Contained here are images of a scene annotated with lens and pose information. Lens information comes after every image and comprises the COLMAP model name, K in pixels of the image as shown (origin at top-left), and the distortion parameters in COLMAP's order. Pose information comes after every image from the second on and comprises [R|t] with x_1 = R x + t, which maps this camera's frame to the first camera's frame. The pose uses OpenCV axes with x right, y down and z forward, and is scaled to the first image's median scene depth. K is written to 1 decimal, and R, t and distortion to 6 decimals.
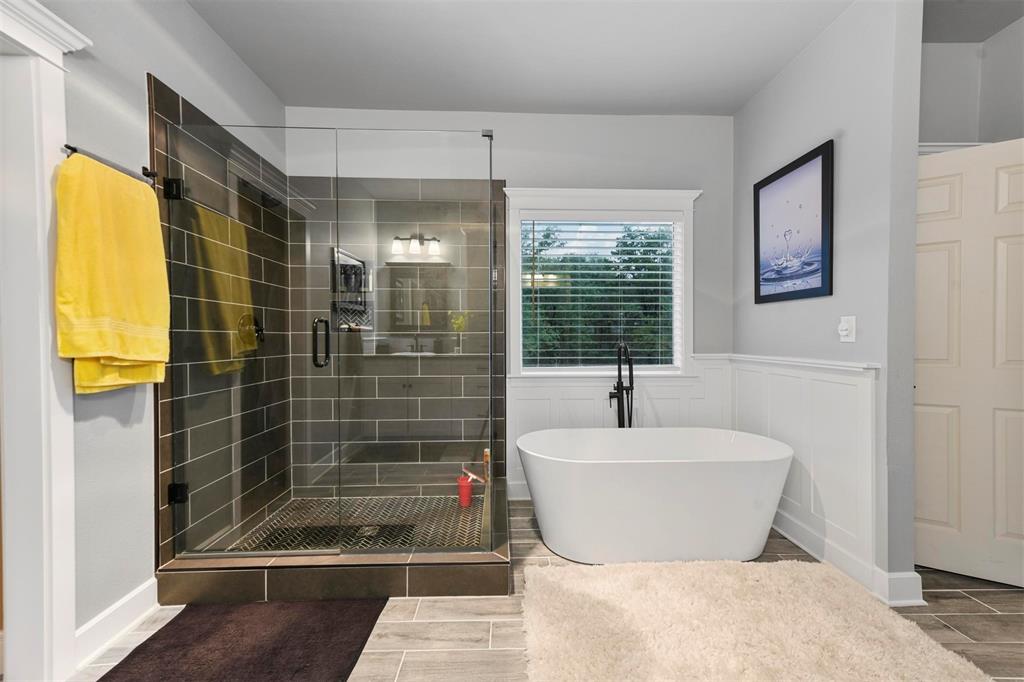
lens RADIAL K [[400.4, 0, 515.4], [0, 400.4, 343.6], [0, 0, 1]] dist [0.011038, 0.000572]
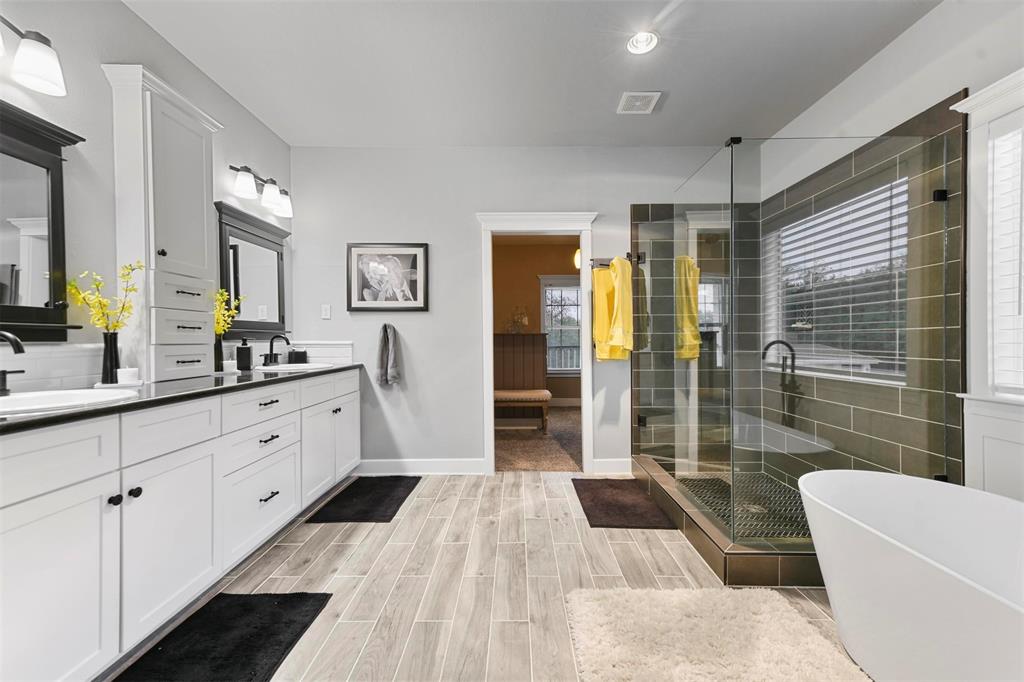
lens RADIAL K [[400.4, 0, 516.5], [0, 400.4, 339.9], [0, 0, 1]] dist [0.011038, 0.000572]
pose [[-0.035219, 0.005910, -0.999362, 1.127010], [-0.008898, 0.999941, 0.006227, -0.008724], [0.999340, 0.009112, -0.035165, 0.534284]]
